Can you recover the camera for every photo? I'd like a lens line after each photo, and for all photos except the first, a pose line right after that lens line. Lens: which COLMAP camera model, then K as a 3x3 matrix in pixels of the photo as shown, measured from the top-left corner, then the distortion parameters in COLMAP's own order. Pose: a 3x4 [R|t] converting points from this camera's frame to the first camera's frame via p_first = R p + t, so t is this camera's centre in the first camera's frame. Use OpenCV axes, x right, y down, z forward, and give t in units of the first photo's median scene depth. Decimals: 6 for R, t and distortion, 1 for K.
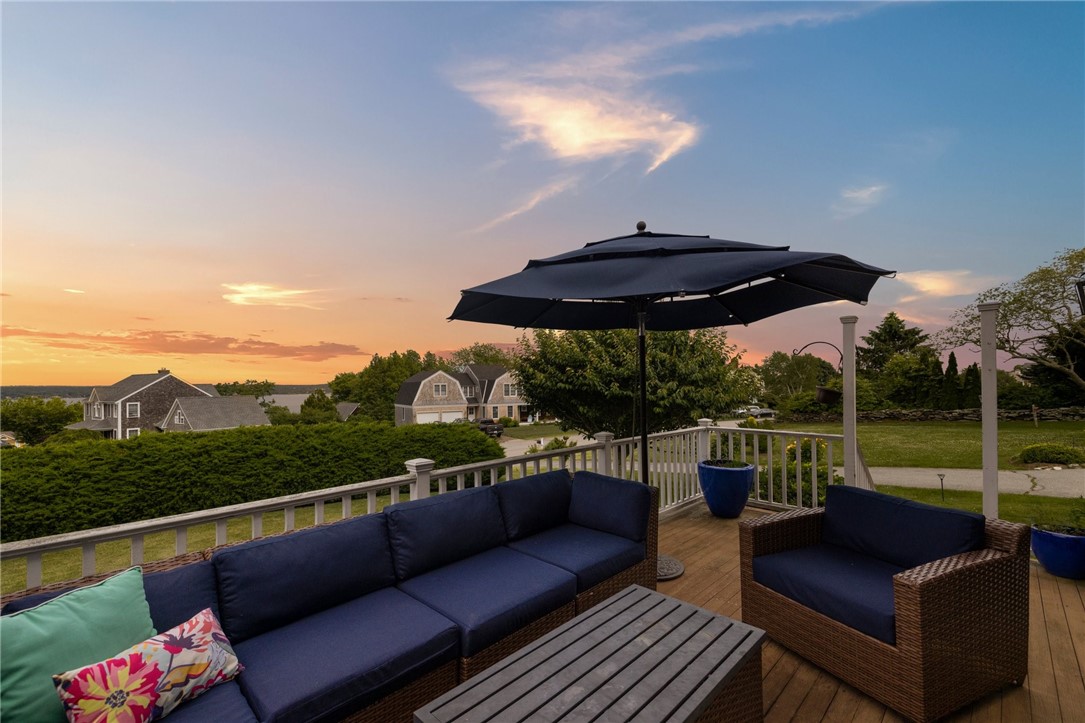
lens RADIAL K [[458.9, 0, 550.0], [0, 458.9, 369.8], [0, 0, 1]] dist [0.004566, -0.000024]
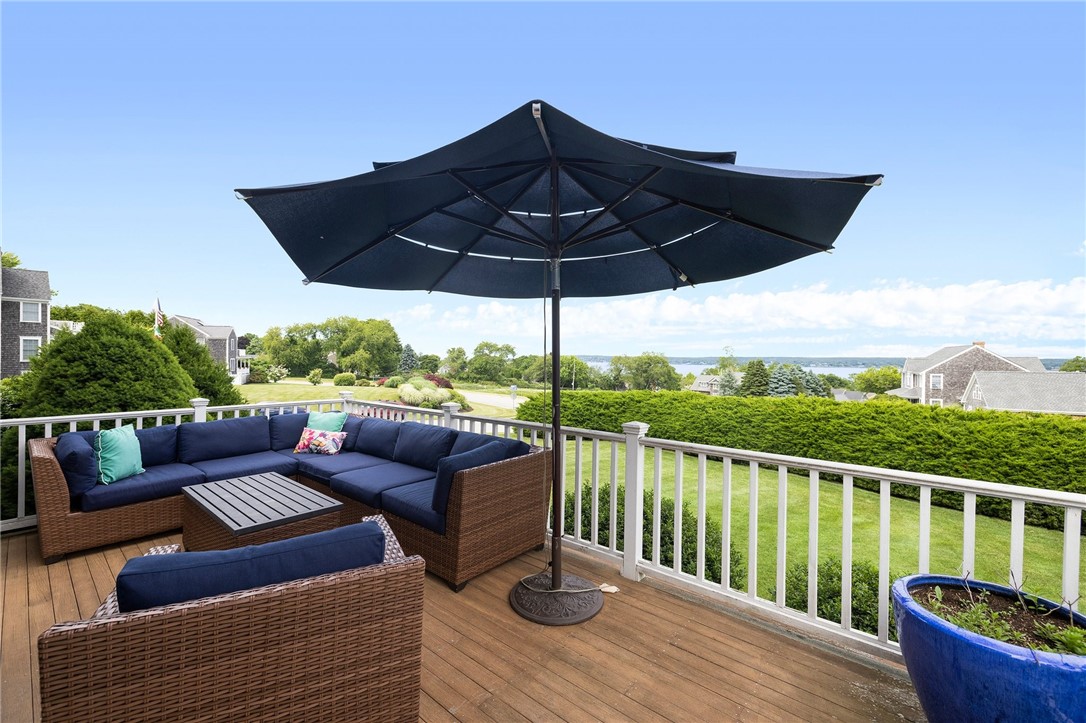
lens RADIAL K [[459.3, 0, 546.9], [0, 459.3, 359.8], [0, 0, 1]] dist [0.004566, -0.000024]
pose [[0.051971, 0.018146, -0.998484, 0.285621], [0.020136, 0.999613, 0.019214, 0.006212], [0.998446, -0.021104, 0.051586, 0.282860]]
